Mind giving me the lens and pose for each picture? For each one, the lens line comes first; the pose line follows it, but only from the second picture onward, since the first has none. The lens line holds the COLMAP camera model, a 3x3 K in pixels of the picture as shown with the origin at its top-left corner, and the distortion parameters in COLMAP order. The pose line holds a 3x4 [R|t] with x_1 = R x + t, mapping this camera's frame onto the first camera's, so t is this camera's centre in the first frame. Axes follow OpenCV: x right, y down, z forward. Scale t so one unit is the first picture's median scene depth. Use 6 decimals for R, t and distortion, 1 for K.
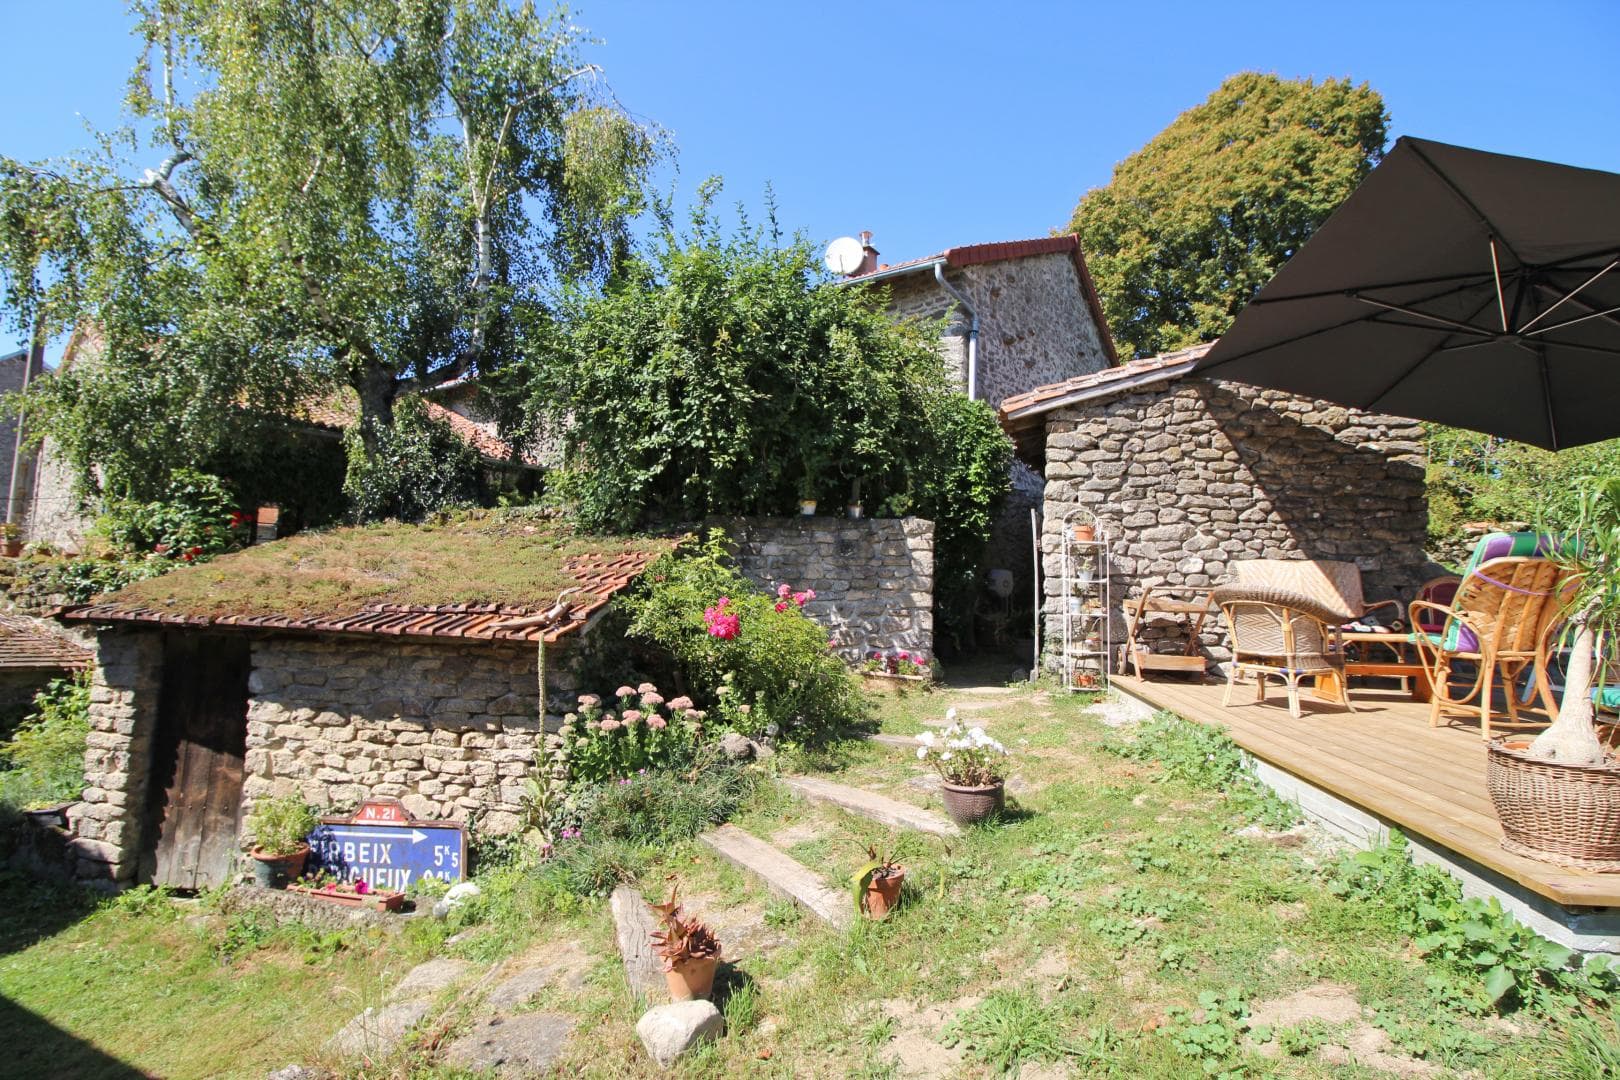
lens RADIAL K [[764.0, 0, 810.0], [0, 764.0, 540.0], [0, 0, 1]] dist [0.000788, -0.012895]
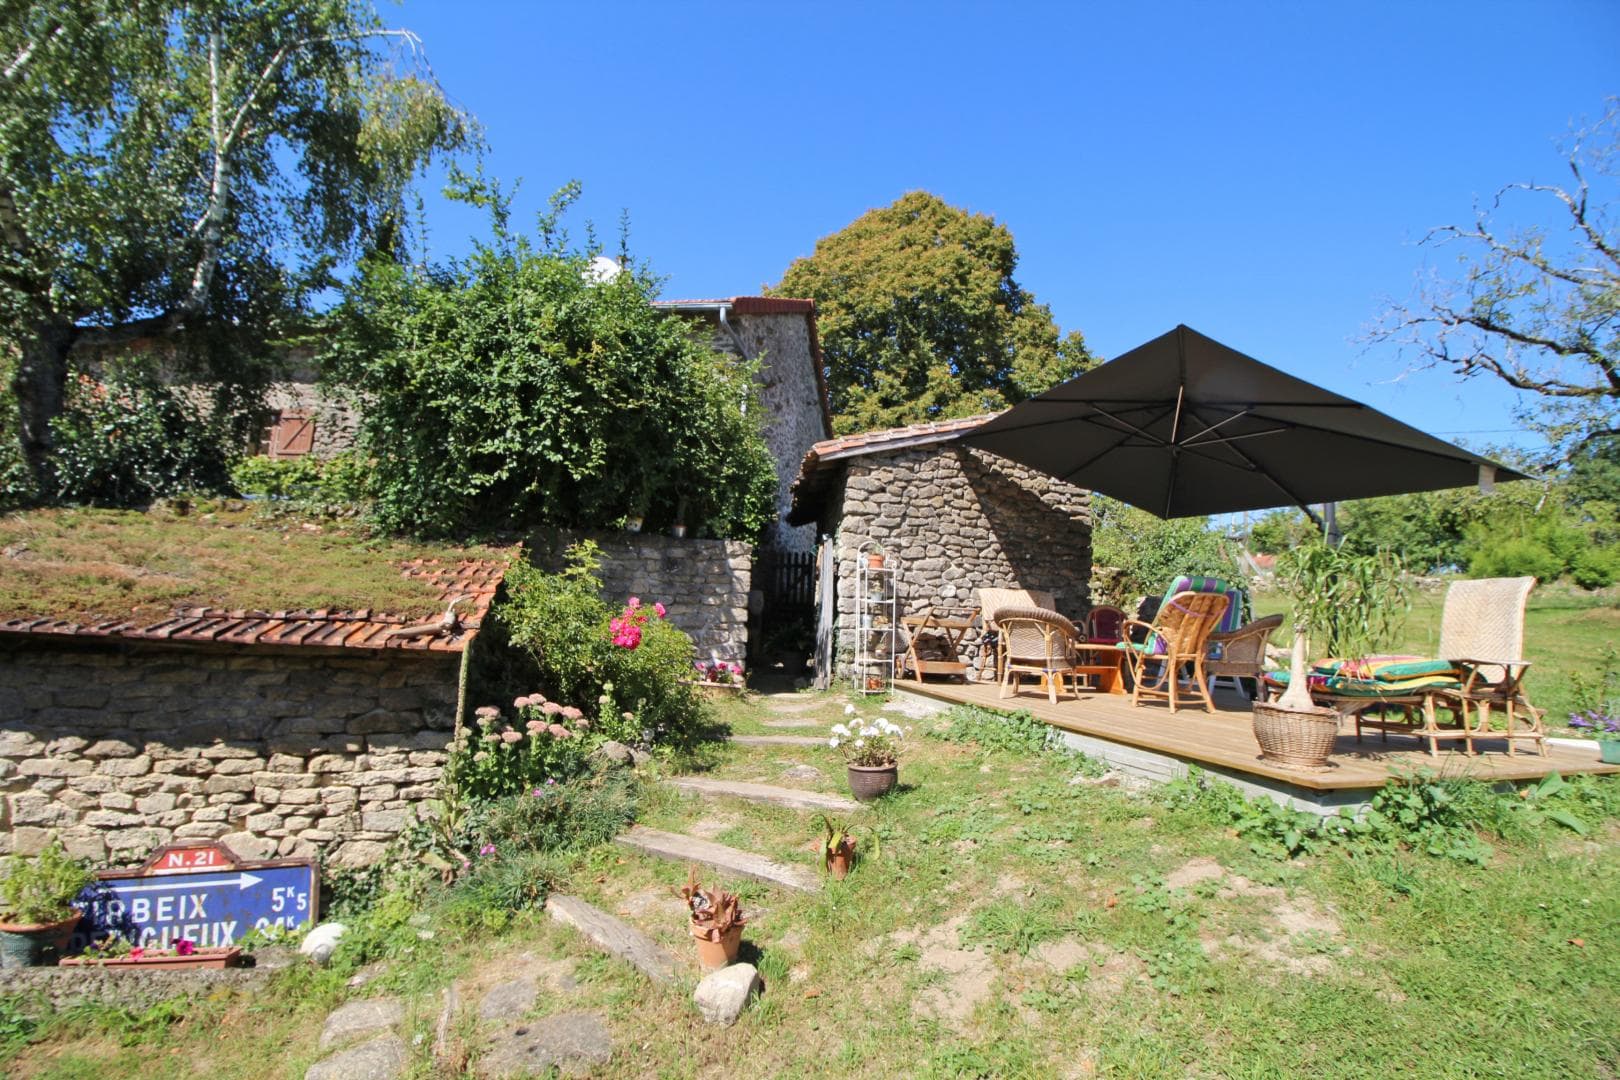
lens RADIAL K [[748.6, 0, 810.0], [0, 748.6, 540.0], [0, 0, 1]] dist [-0.000921, -0.013588]
pose [[0.901531, 0.058821, 0.428697, -0.263560], [-0.047090, 0.998170, -0.037930, 0.007460], [-0.430144, 0.014007, 0.902652, -0.022406]]
